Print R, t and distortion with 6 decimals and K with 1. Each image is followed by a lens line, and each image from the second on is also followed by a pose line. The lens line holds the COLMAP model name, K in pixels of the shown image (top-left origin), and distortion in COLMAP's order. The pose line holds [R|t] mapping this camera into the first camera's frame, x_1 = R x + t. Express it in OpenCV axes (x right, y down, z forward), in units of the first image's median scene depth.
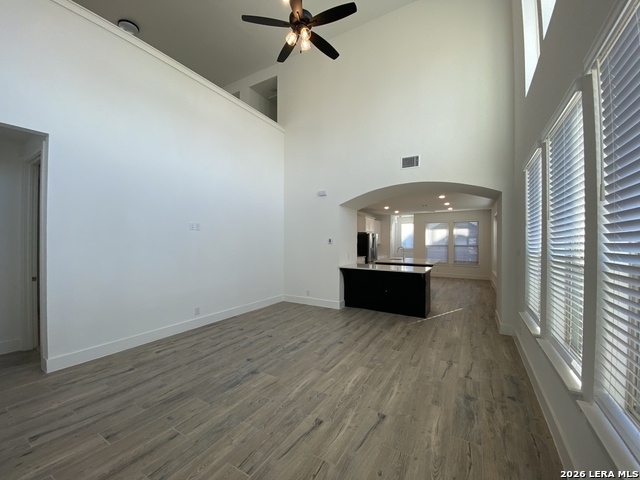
lens RADIAL K [[258.5, 0, 317.8], [0, 258.5, 242.3], [0, 0, 1]] dist [-0.000511, -0.000383]
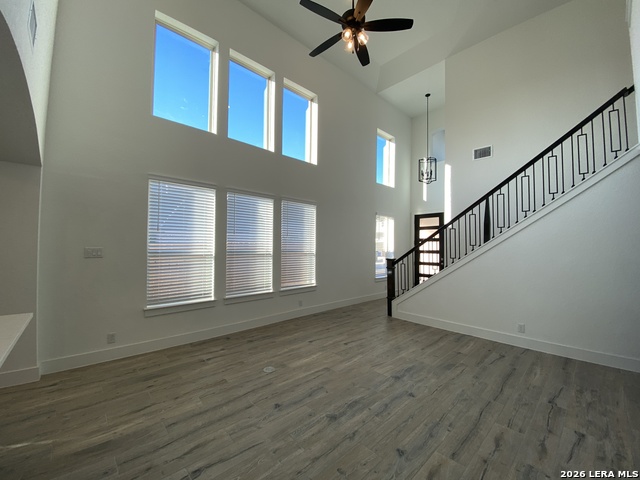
lens RADIAL K [[258.5, 0, 317.8], [0, 258.5, 242.3], [0, 0, 1]] dist [-0.000511, -0.000383]
pose [[-0.958646, -0.008621, 0.284472, -0.232835], [-0.013769, 0.999776, -0.016101, -0.000749], [-0.284269, -0.019352, -0.958549, 2.047011]]
